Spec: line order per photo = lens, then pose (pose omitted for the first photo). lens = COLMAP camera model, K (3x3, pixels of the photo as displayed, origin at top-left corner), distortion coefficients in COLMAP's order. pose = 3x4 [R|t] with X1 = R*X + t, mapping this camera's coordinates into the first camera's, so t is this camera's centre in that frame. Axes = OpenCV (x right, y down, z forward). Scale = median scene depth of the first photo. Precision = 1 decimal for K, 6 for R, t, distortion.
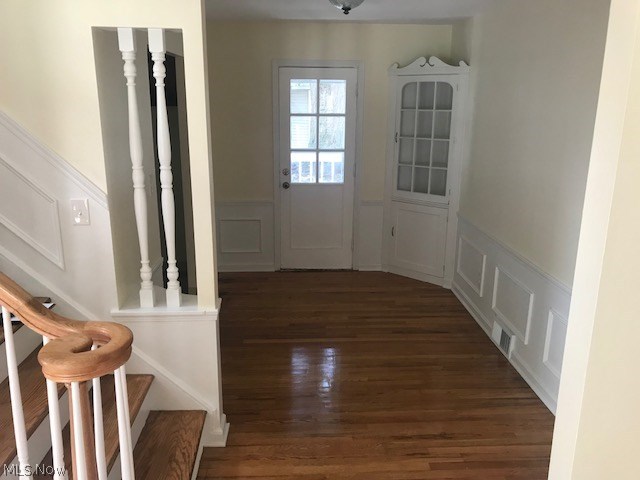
lens RADIAL K [[533.7, 0, 320.0], [0, 533.7, 240.0], [0, 0, 1]] dist [0.034079, -0.013211]
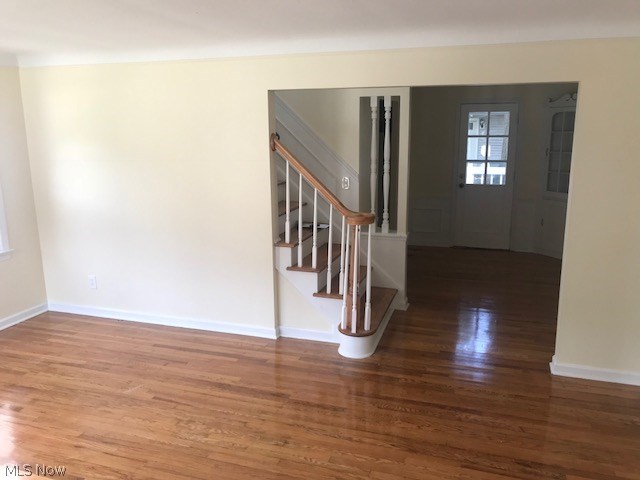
lens RADIAL K [[533.7, 0, 320.0], [0, 533.7, 240.0], [0, 0, 1]] dist [0.034079, -0.013211]
pose [[0.932249, 0.063436, -0.356213, 0.109368], [-0.077916, 0.996609, -0.026434, 0.117115], [0.353329, 0.052398, 0.934031, -0.489080]]
